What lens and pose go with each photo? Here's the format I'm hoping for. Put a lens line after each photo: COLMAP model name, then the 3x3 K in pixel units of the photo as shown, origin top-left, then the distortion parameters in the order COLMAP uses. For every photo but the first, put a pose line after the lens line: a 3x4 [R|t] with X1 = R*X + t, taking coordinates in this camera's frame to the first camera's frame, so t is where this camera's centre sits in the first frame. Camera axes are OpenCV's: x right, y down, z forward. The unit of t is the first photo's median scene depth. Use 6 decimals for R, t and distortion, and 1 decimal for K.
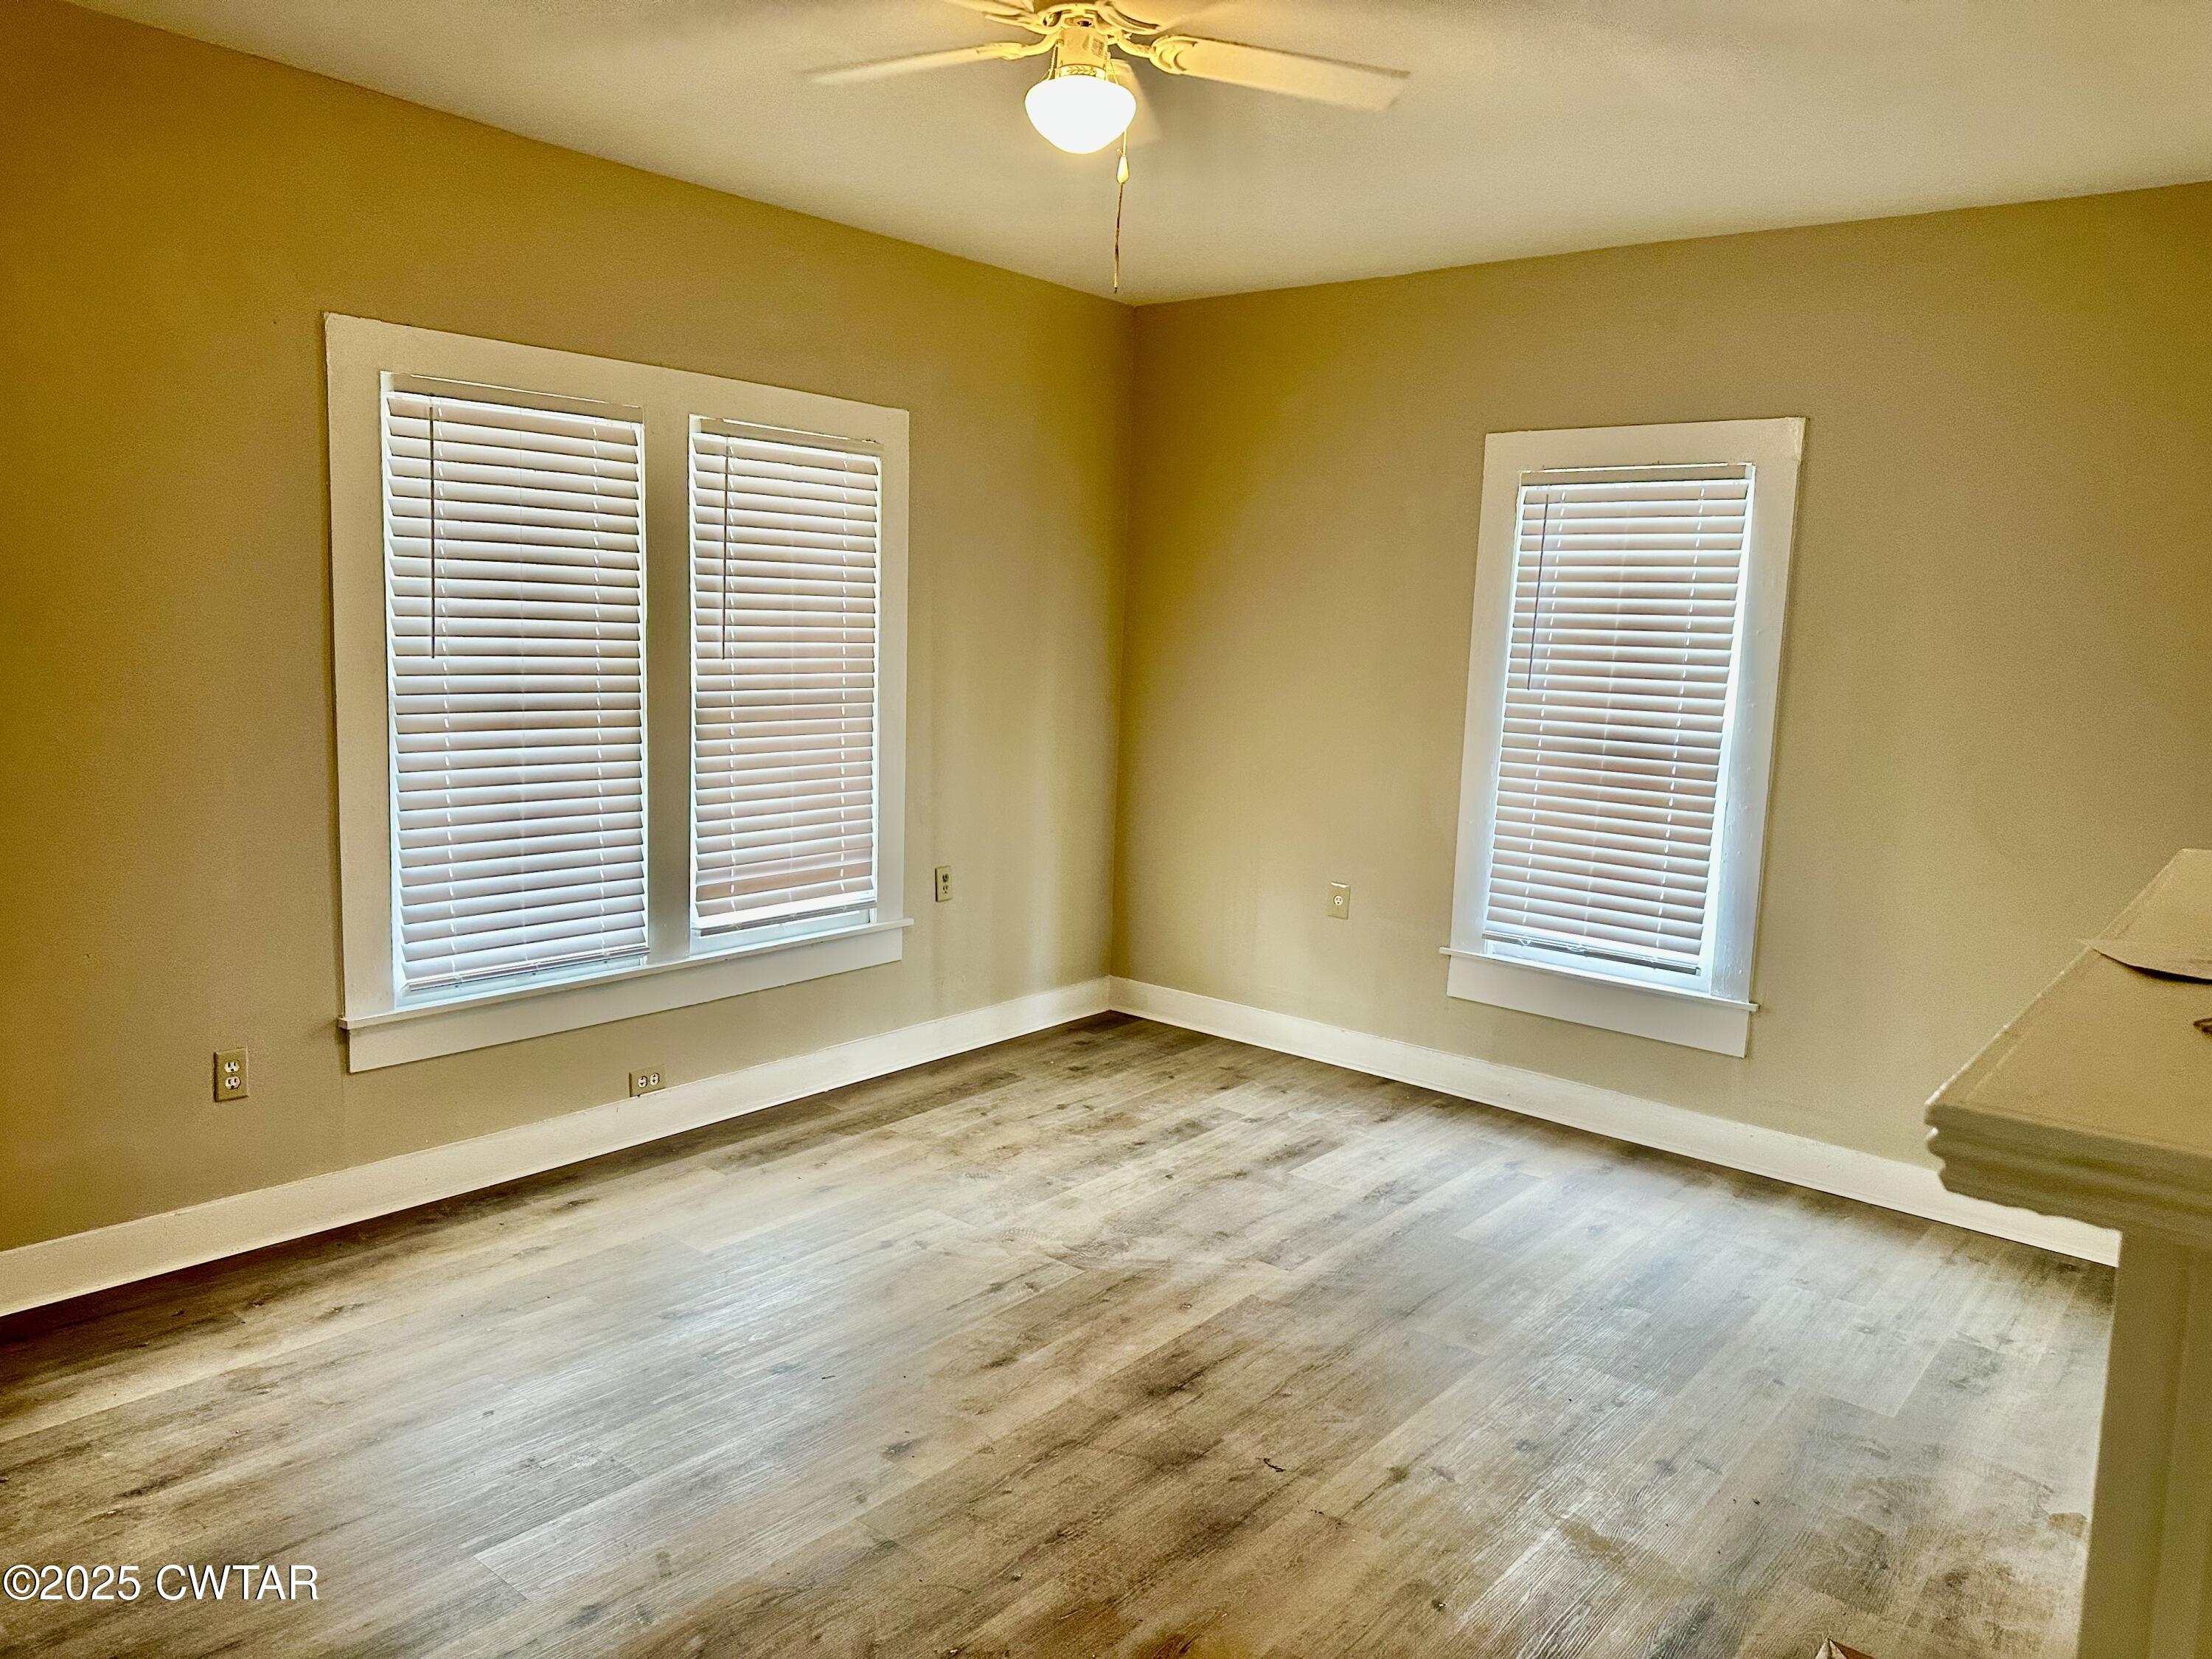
lens RADIAL K [[1552.3, 0, 1106.0], [0, 1552.3, 829.5], [0, 0, 1]] dist [0.088408, -0.129824]
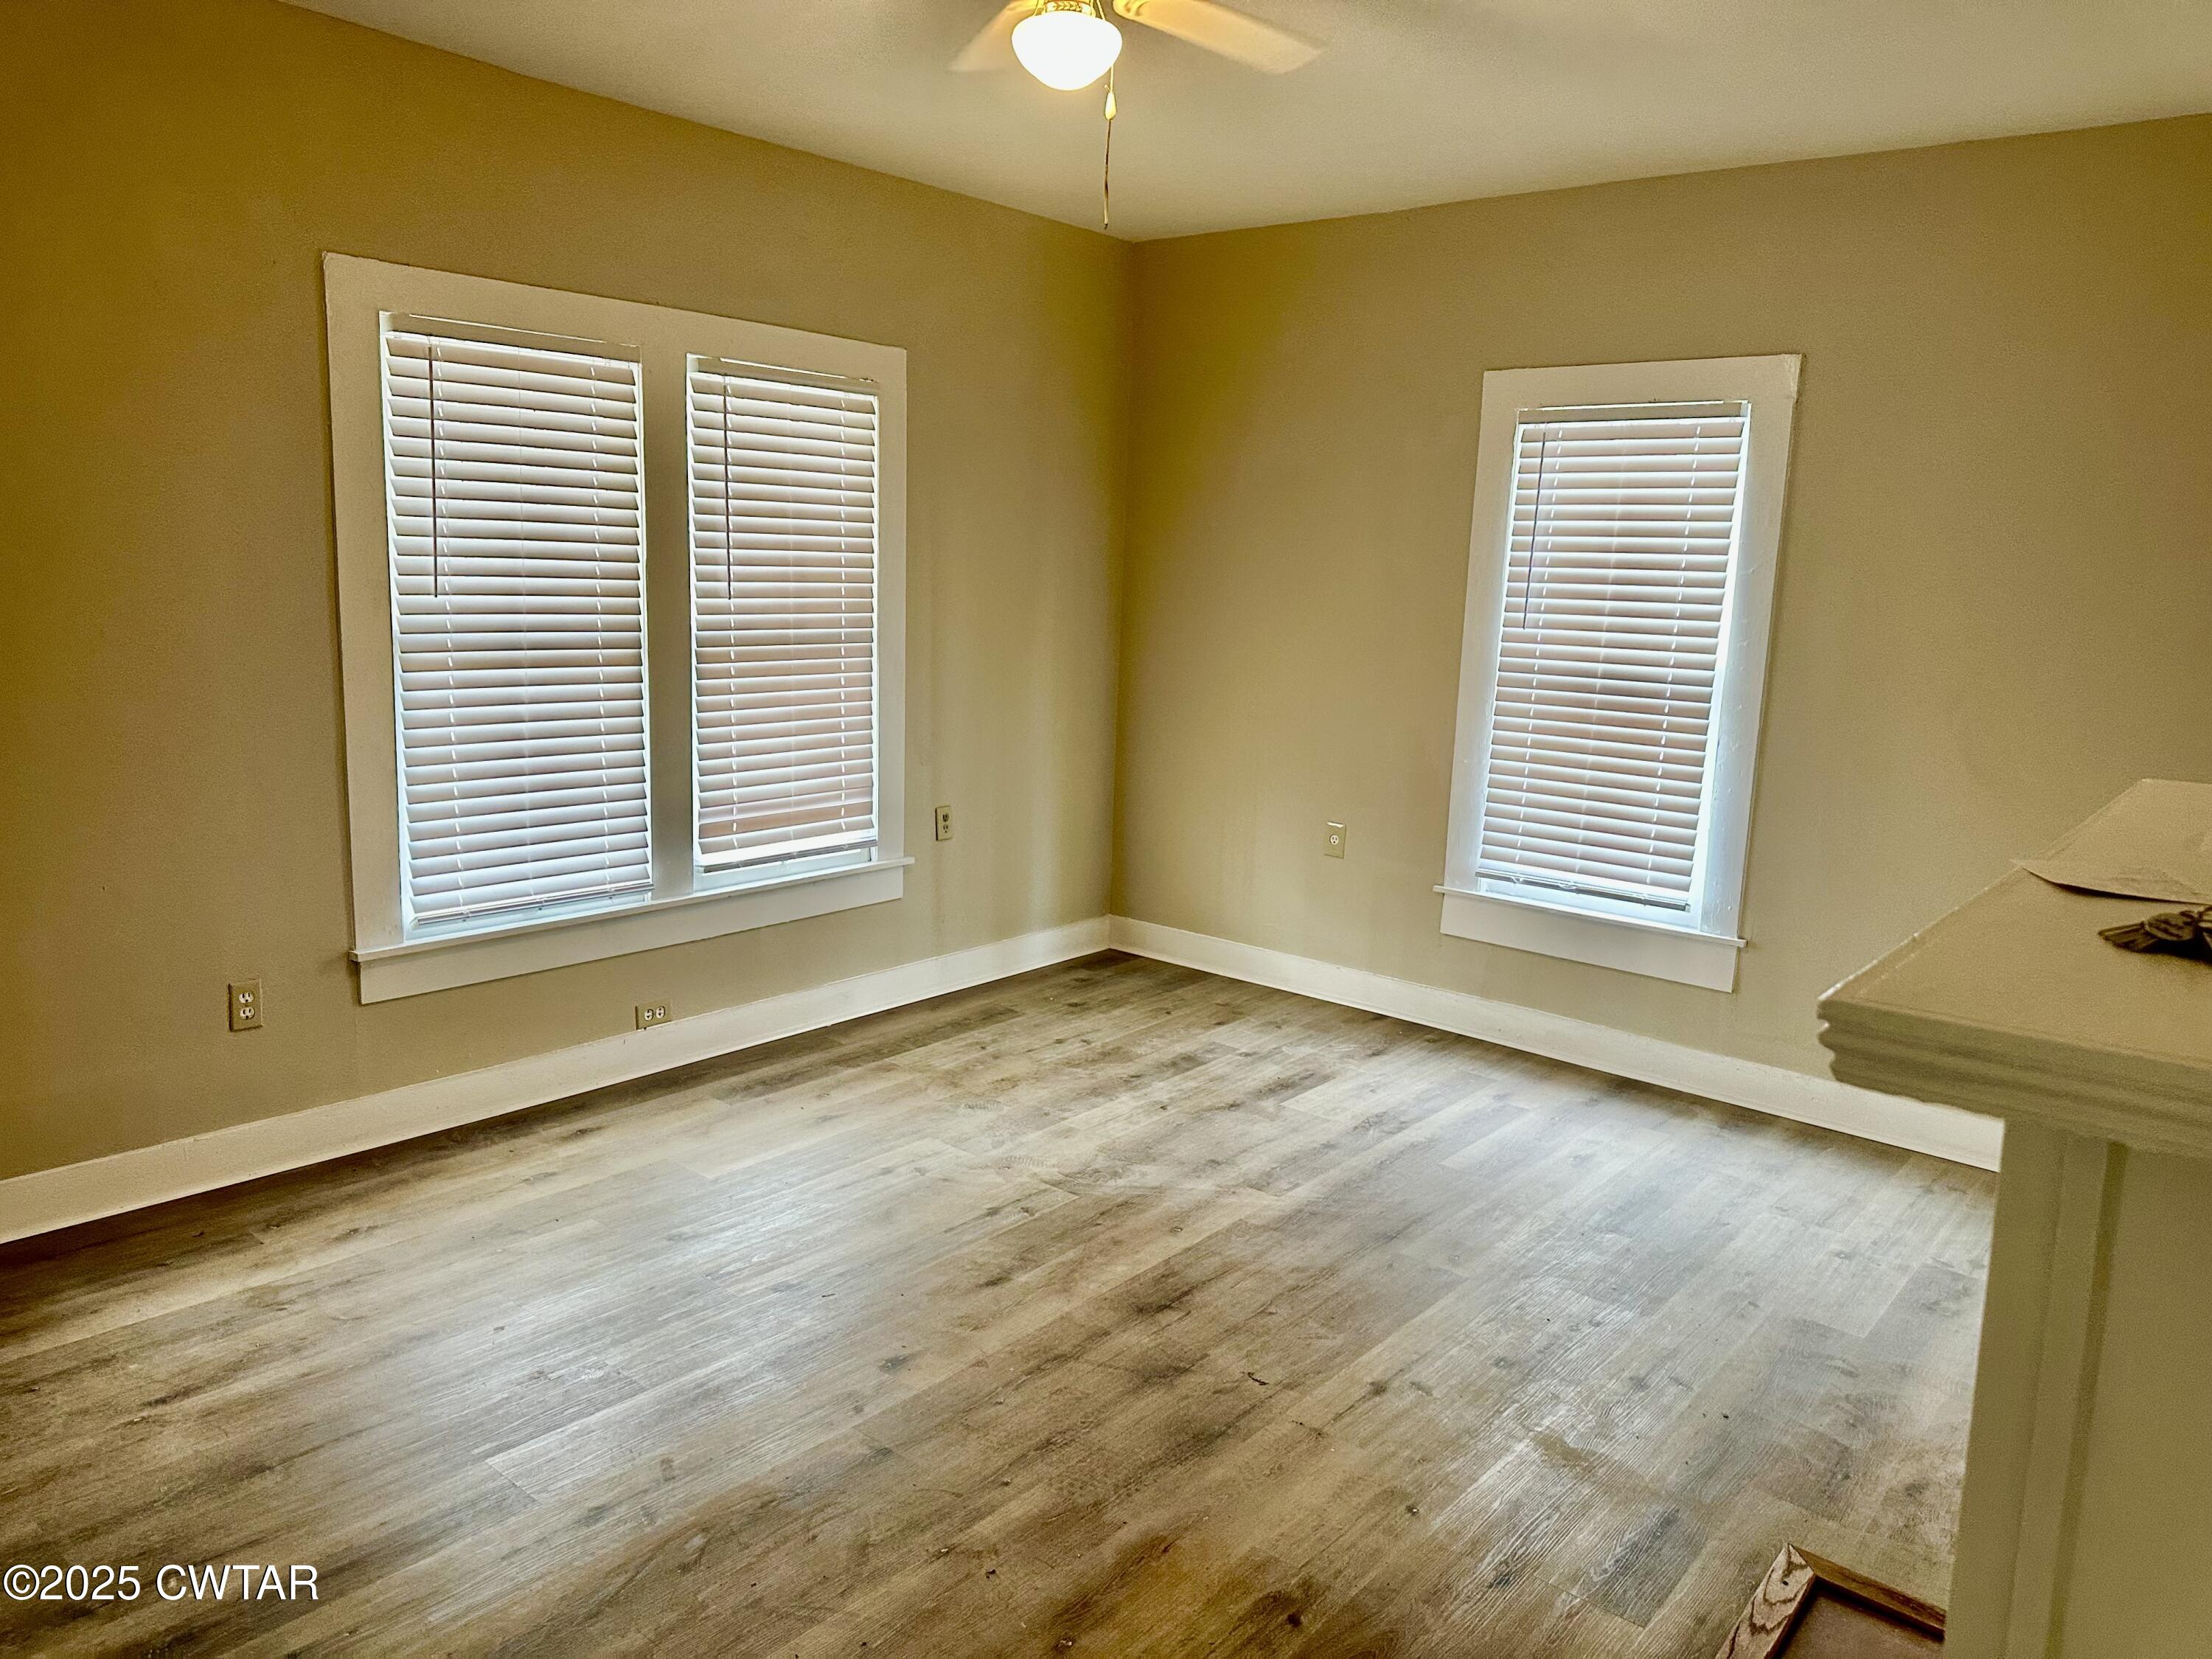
lens RADIAL K [[1551.3, 0, 1104.1], [0, 1551.3, 832.2], [0, 0, 1]] dist [0.108192, -0.172840]
pose [[0.999968, 0.000167, -0.007962, 0.011080], [0.000126, 0.999326, 0.036713, 0.005337], [0.007963, -0.036713, 0.999294, -0.016306]]
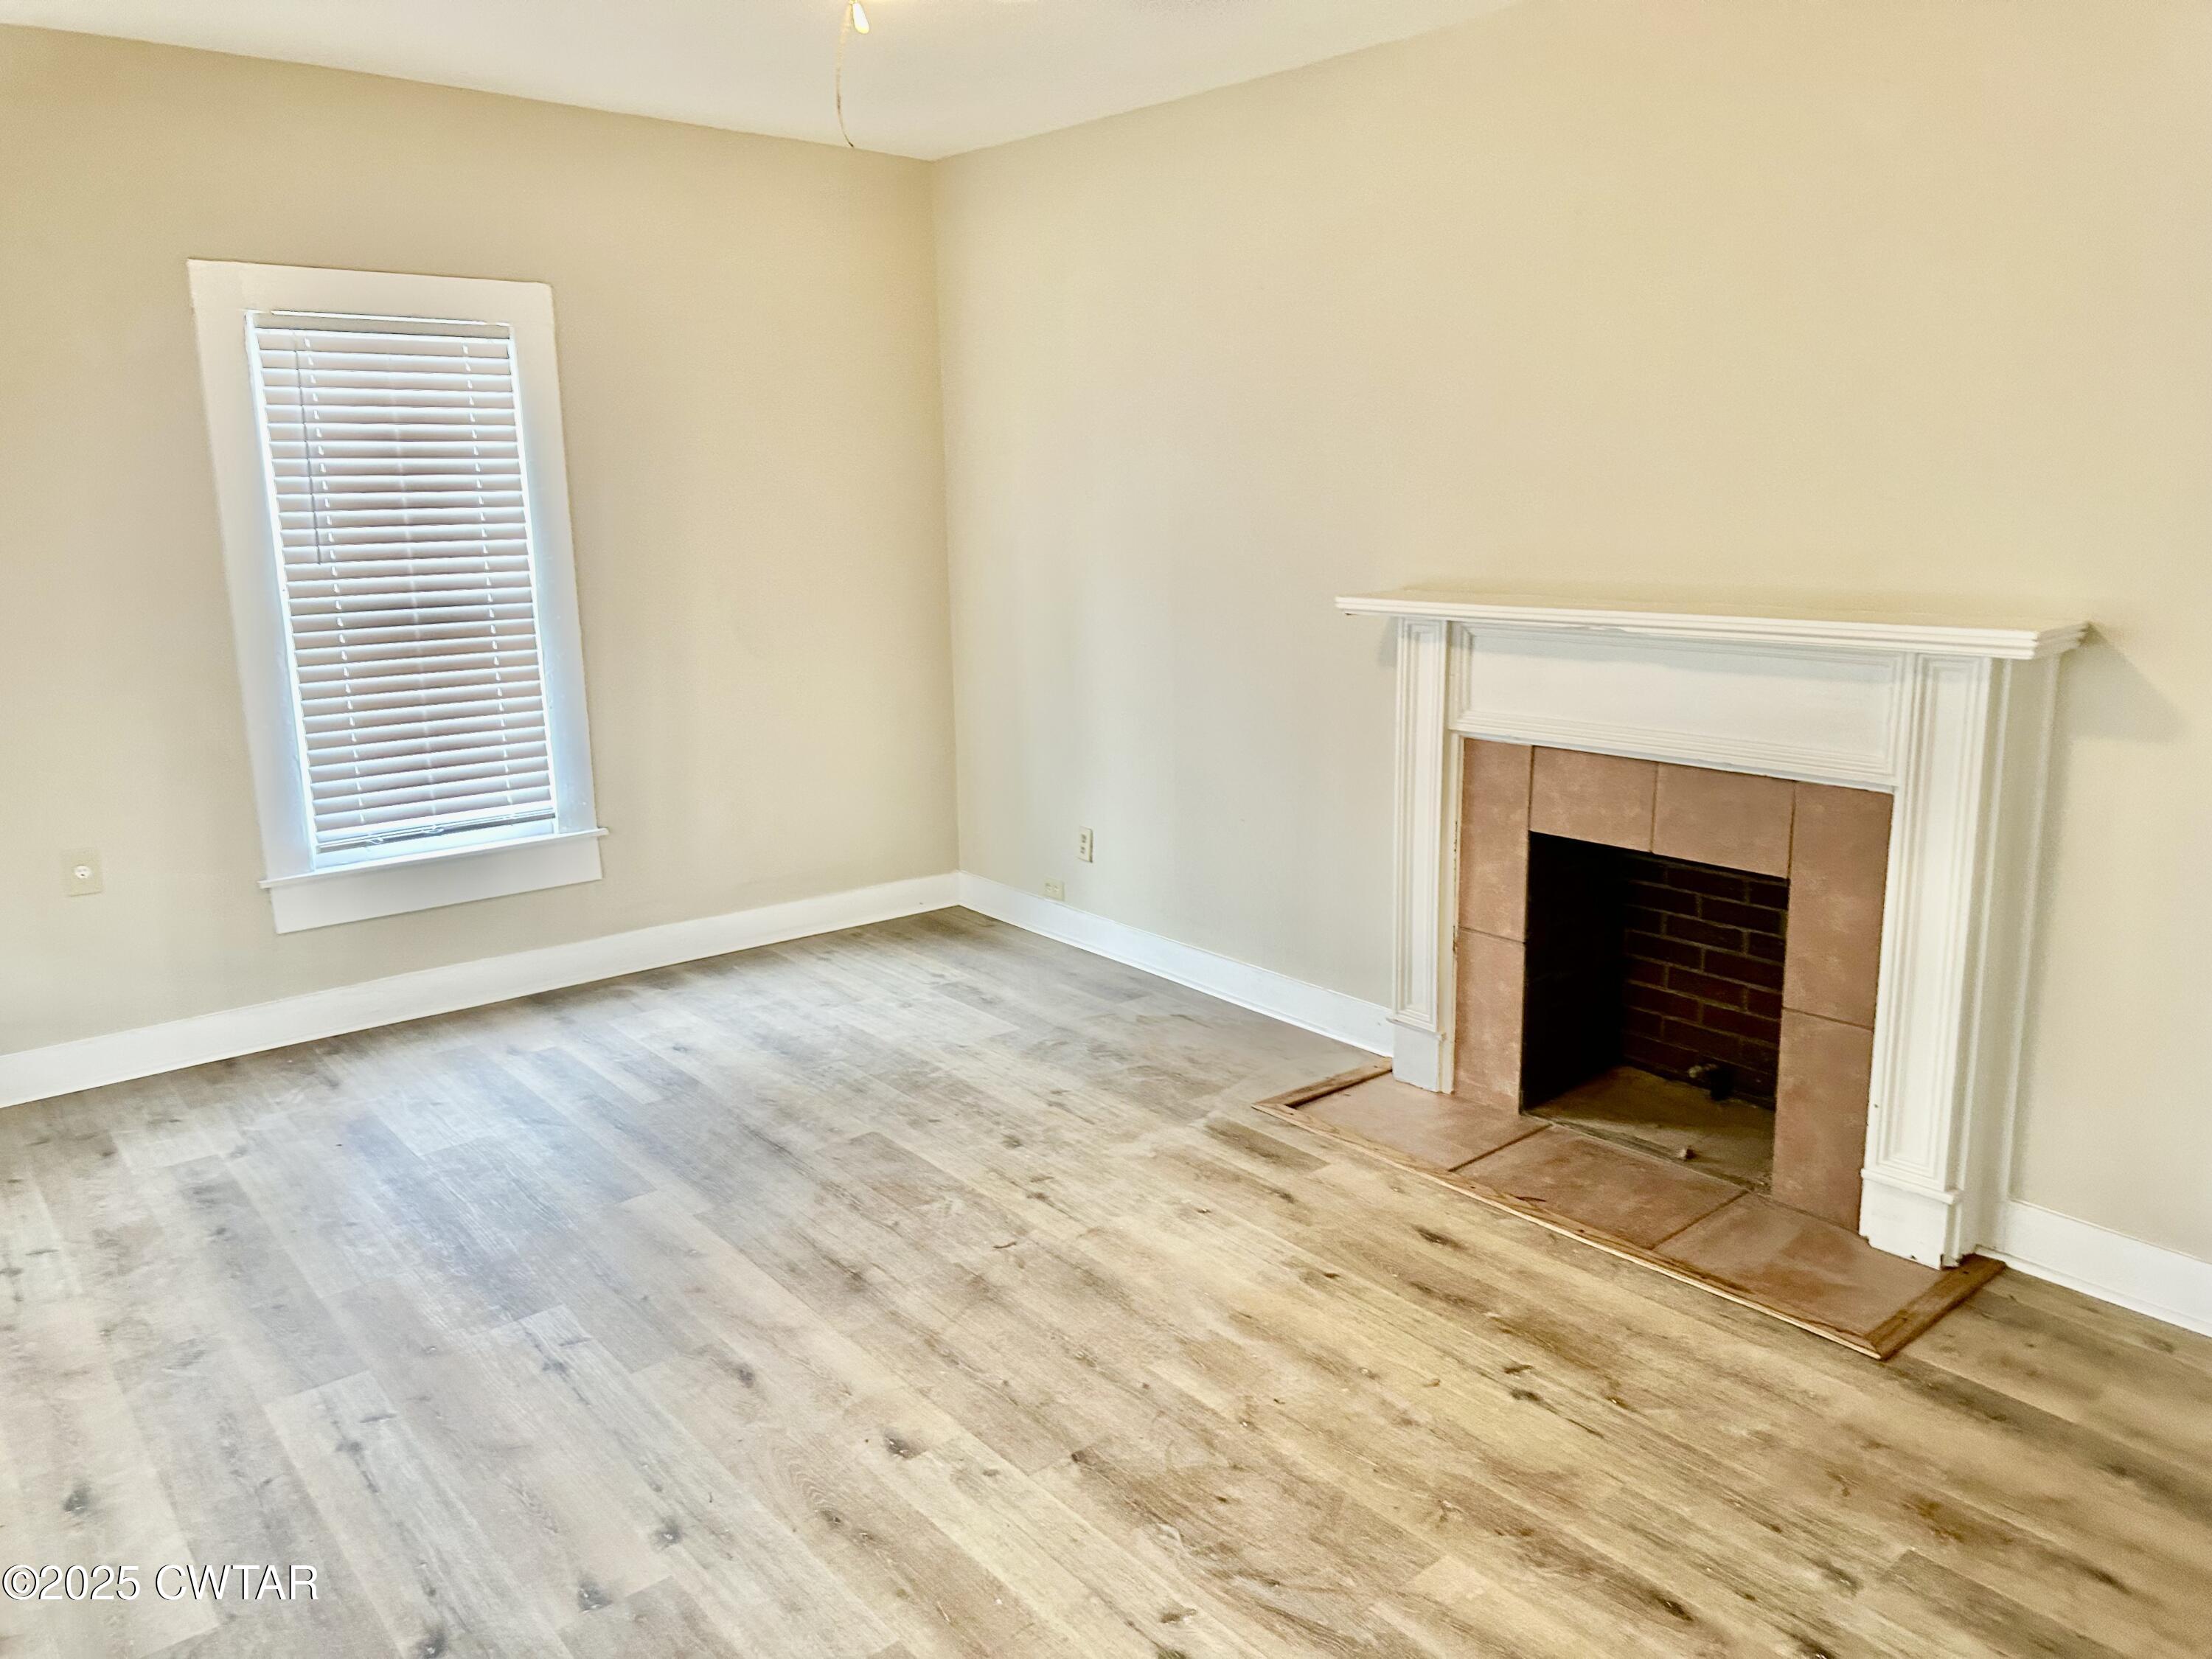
lens RADIAL K [[1555.4, 0, 1102.0], [0, 1555.4, 783.1], [0, 0, 1]] dist [0.087207, -0.091933]
pose [[0.174373, -0.228831, 0.957722, -0.698555], [0.152492, 0.967164, 0.203322, -0.109310], [-0.972800, 0.110591, 0.203542, 0.520393]]
